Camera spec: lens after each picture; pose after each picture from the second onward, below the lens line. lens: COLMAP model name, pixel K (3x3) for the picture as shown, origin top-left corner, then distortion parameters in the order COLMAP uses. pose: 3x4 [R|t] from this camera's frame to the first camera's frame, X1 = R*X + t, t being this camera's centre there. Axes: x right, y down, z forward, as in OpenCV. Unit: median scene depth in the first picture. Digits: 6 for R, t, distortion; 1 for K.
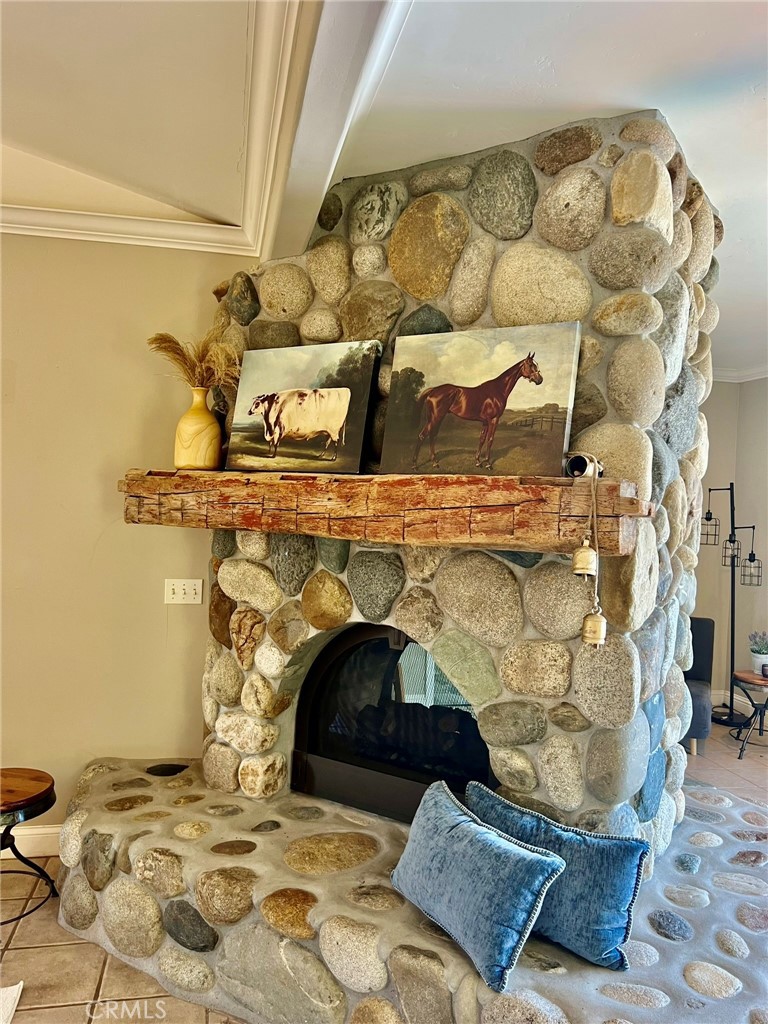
lens RADIAL K [[767.7, 0, 378.1], [0, 767.7, 512.8], [0, 0, 1]] dist [0.087898, -0.107472]
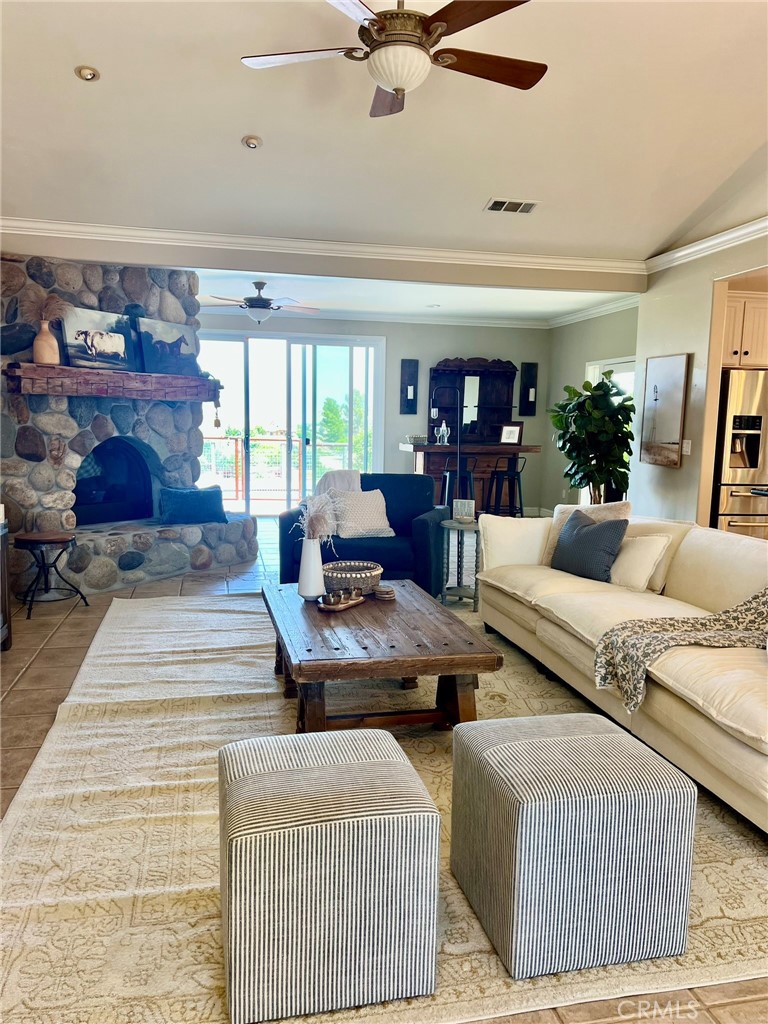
lens RADIAL K [[767.7, 0, 378.1], [0, 767.7, 512.8], [0, 0, 1]] dist [0.087898, -0.107472]
pose [[-0.003854, -0.152098, 0.988358, -2.423315], [0.009722, 0.988313, 0.152129, 0.023132], [-0.999945, 0.010196, -0.002330, 0.217229]]
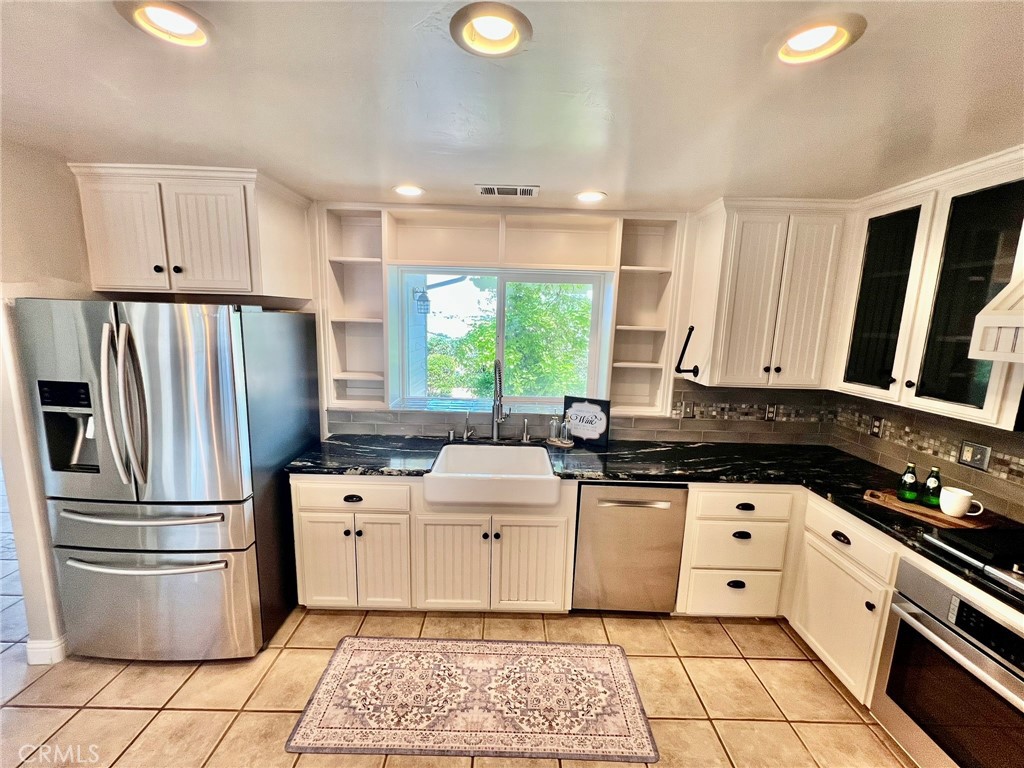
lens RADIAL K [[410.1, 0, 512.0], [0, 410.1, 384.0], [0, 0, 1]] dist [0.000034, 0.000418]
pose [[0.194585, -0.187239, 0.962849, -0.679414], [0.010005, 0.981940, 0.188930, -0.013945], [-0.980835, -0.027130, 0.192944, -1.663439]]
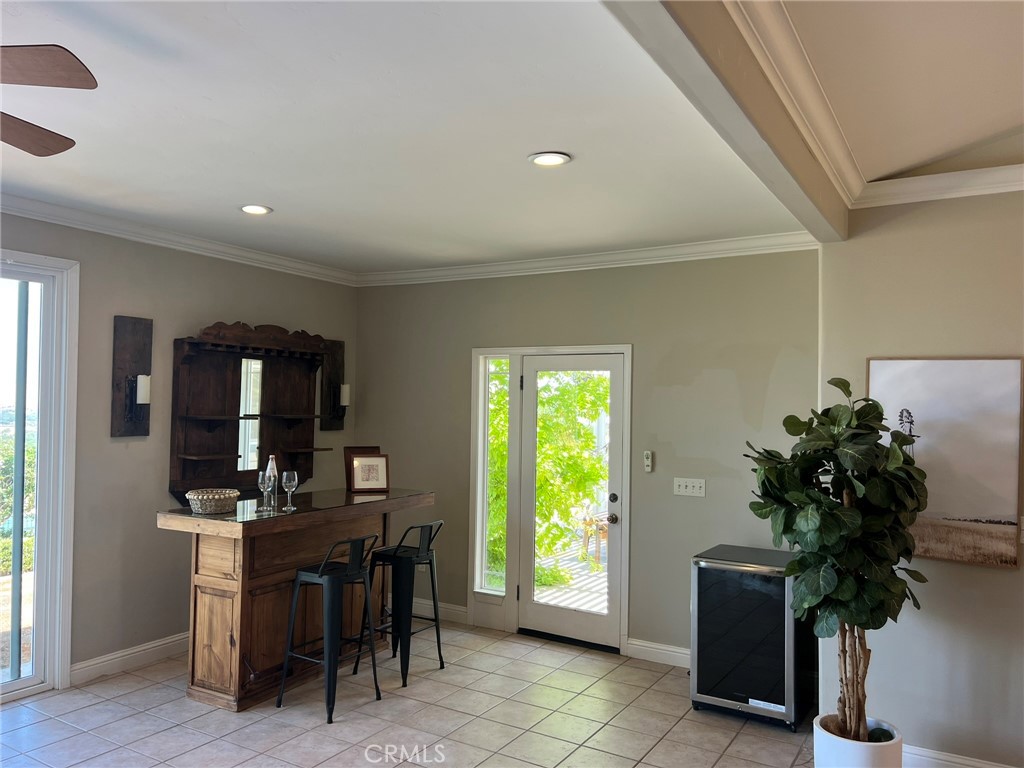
lens RADIAL K [[767.7, 0, 508.3], [0, 767.7, 391.0], [0, 0, 1]] dist [0.087898, -0.107472]
pose [[-0.737156, -0.033042, 0.674914, -0.342542], [-0.020566, 0.999438, 0.026468, -0.046529], [-0.675410, 0.005631, -0.737421, 0.771796]]
